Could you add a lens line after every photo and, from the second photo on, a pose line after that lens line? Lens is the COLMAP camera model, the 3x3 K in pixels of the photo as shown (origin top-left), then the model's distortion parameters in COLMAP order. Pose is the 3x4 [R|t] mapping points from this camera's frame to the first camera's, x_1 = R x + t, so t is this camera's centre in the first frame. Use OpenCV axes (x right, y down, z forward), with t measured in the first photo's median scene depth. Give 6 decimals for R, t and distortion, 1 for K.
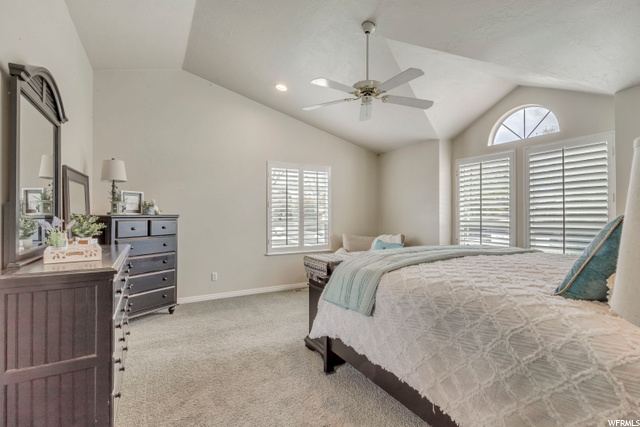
lens RADIAL K [[302.2, 0, 319.6], [0, 302.2, 211.4], [0, 0, 1]] dist [0.001386, -0.003828]
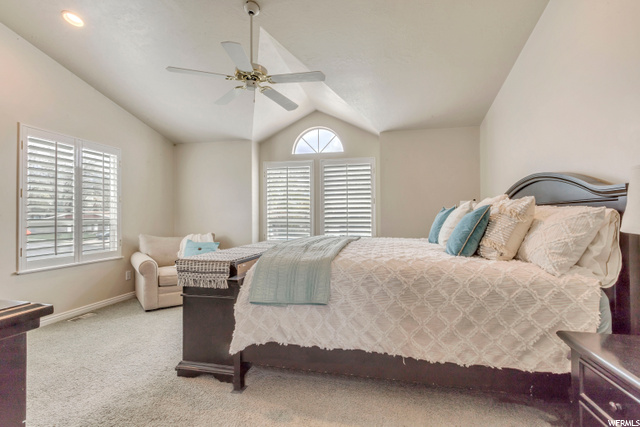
lens RADIAL K [[302.2, 0, 319.6], [0, 302.2, 211.4], [0, 0, 1]] dist [0.001386, -0.003828]
pose [[0.666344, 0.015275, 0.745488, -0.291215], [-0.010045, 0.999883, -0.011510, 0.022502], [-0.745577, 0.000181, 0.666419, 0.163288]]
